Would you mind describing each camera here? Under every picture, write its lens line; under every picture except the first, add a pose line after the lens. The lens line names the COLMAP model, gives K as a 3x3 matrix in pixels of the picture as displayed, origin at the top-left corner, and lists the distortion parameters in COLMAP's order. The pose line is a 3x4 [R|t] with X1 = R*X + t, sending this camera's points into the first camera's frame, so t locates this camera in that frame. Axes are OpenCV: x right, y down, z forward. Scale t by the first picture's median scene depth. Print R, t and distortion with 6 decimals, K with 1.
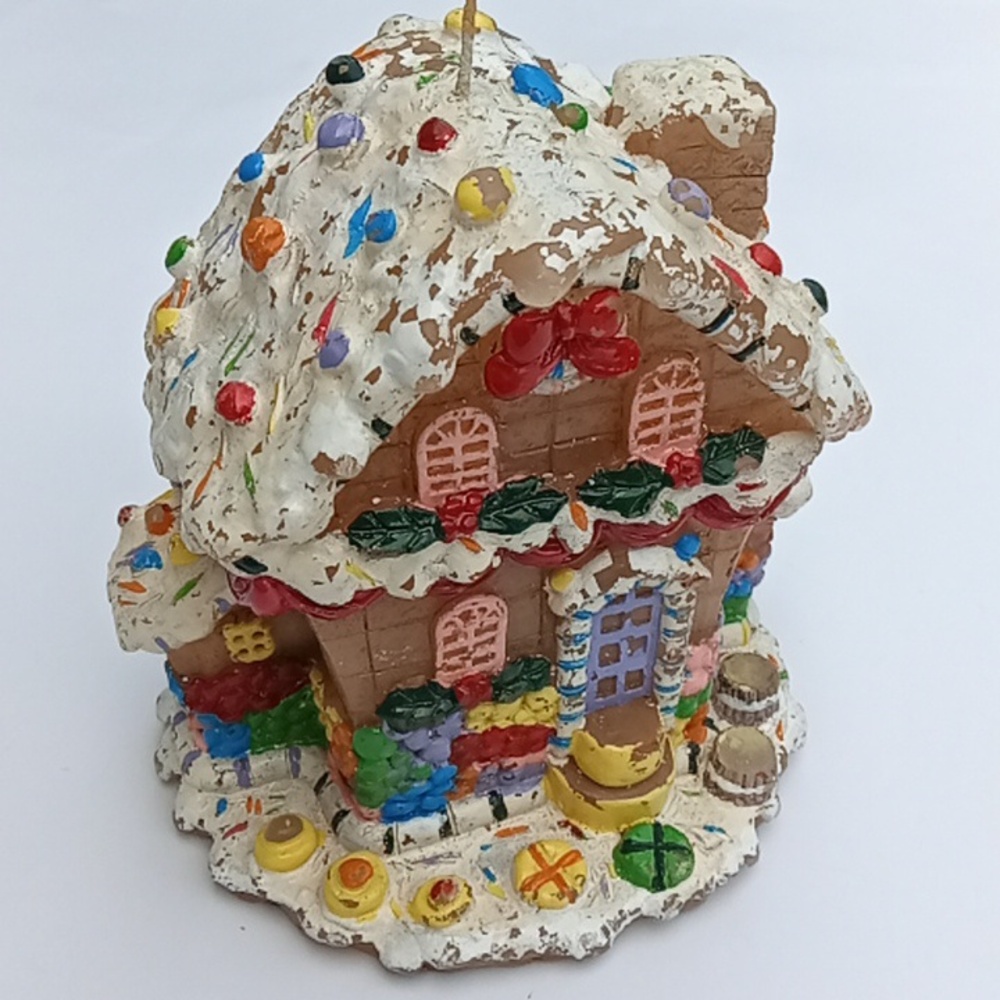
lens RADIAL K [[1576.8, 0, 469.7], [0, 1576.8, 533.6], [0, 0, 1]] dist [0.048754, 0.108347]
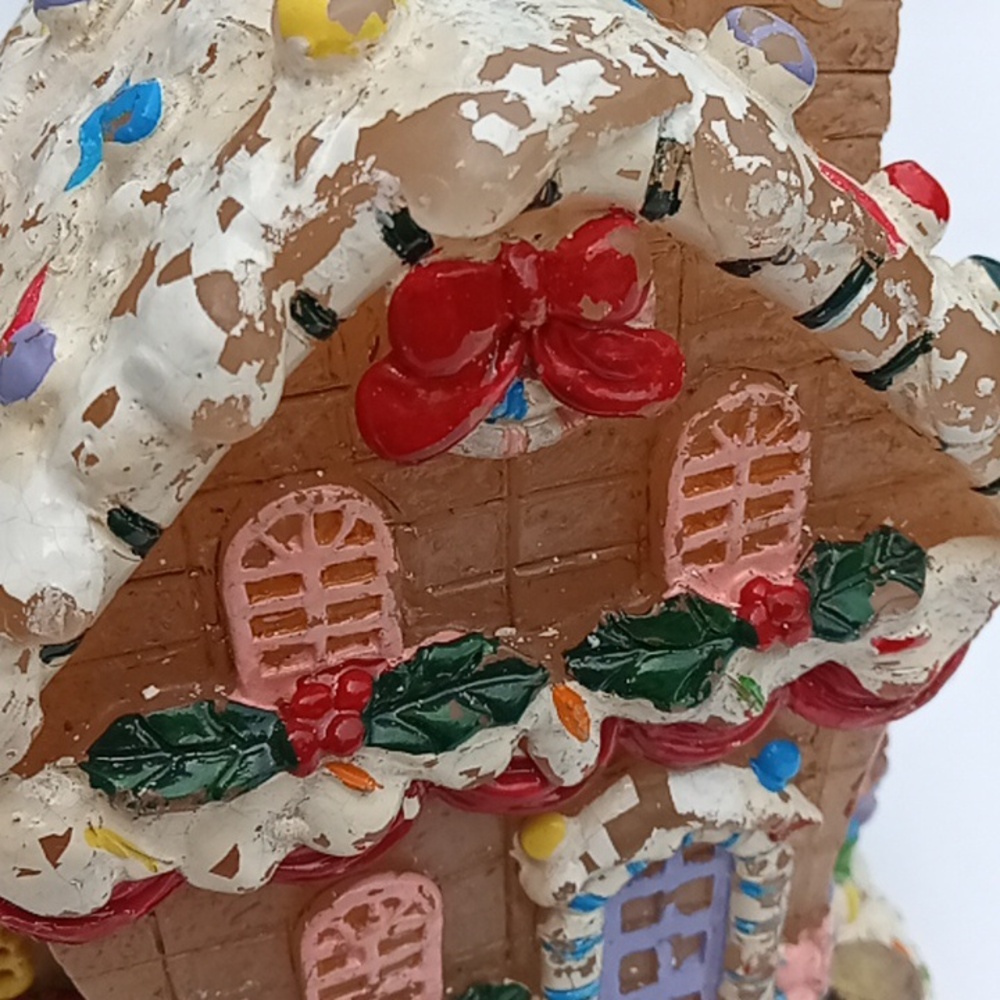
lens RADIAL K [[1602.5, 0, 467.4], [0, 1602.5, 532.7], [0, 0, 1]] dist [0.087577, -0.137049]
pose [[0.999388, -0.033102, 0.011332, 0.031760], [0.034324, 0.990377, -0.134074, 0.000043], [-0.006785, 0.134380, 0.990907, 0.478654]]
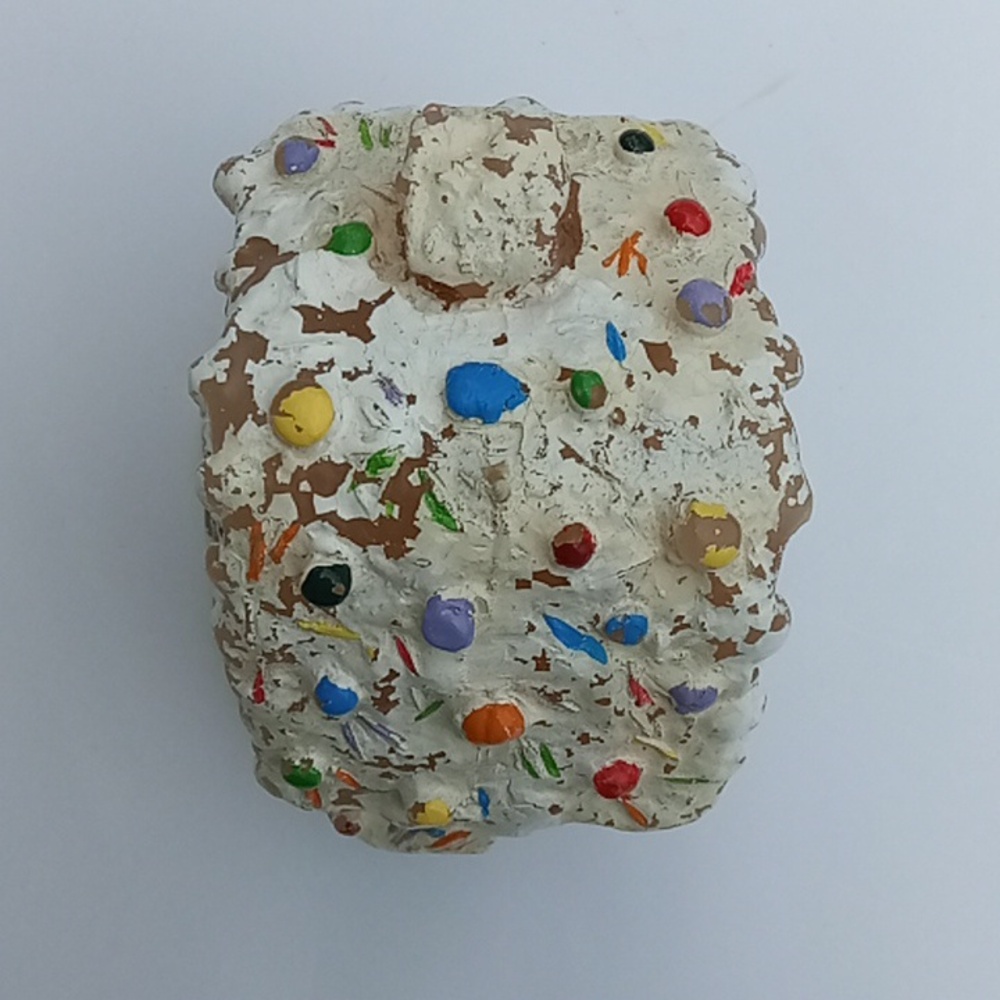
lens RADIAL K [[1576.8, 0, 469.7], [0, 1576.8, 533.6], [0, 0, 1]] dist [0.048754, 0.108347]
pose [[0.324049, -0.945999, 0.008801, -0.037486], [0.619920, 0.219360, 0.753379, -0.872697], [-0.714627, -0.238676, 0.657527, 0.418357]]
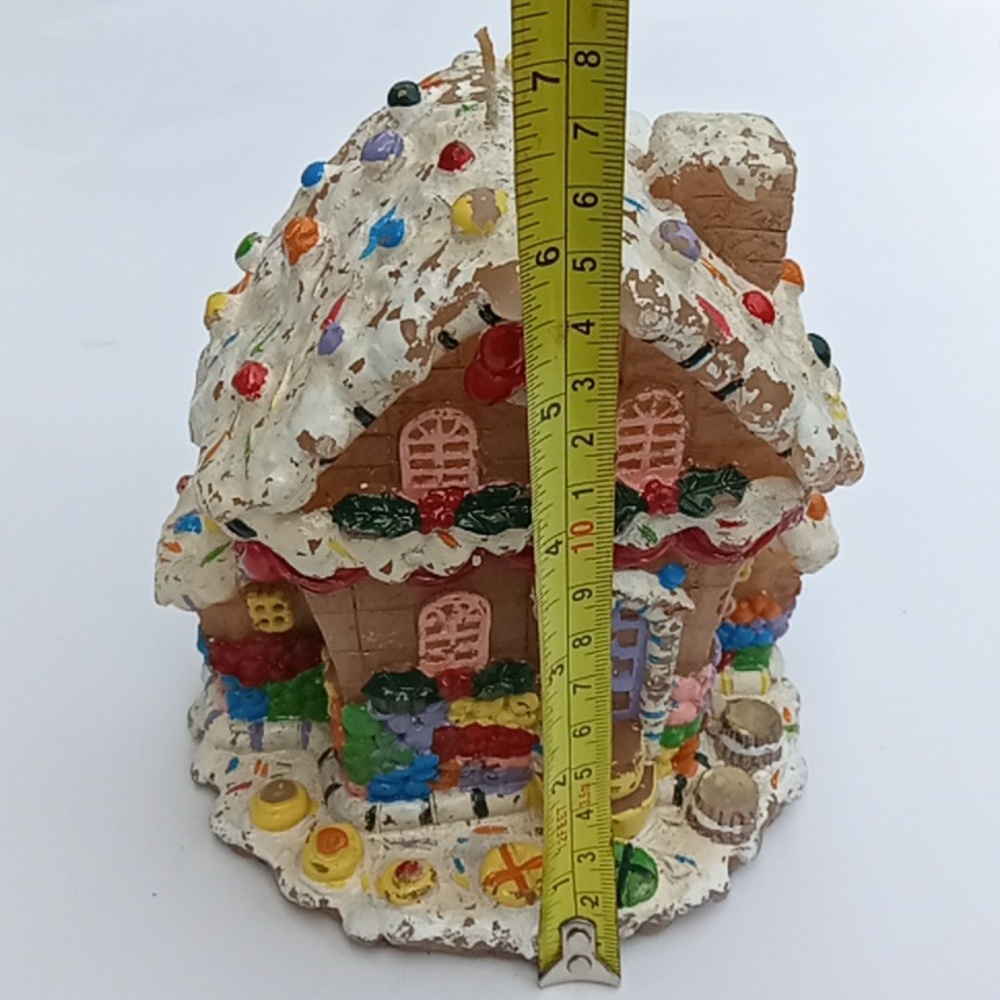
lens RADIAL K [[1576.8, 0, 469.7], [0, 1576.8, 533.6], [0, 0, 1]] dist [0.048754, 0.108347]
pose [[0.979727, 0.134013, -0.148913, 0.167686], [-0.139620, 0.989814, -0.027811, 0.029771], [0.143669, 0.048038, 0.988459, -0.053128]]
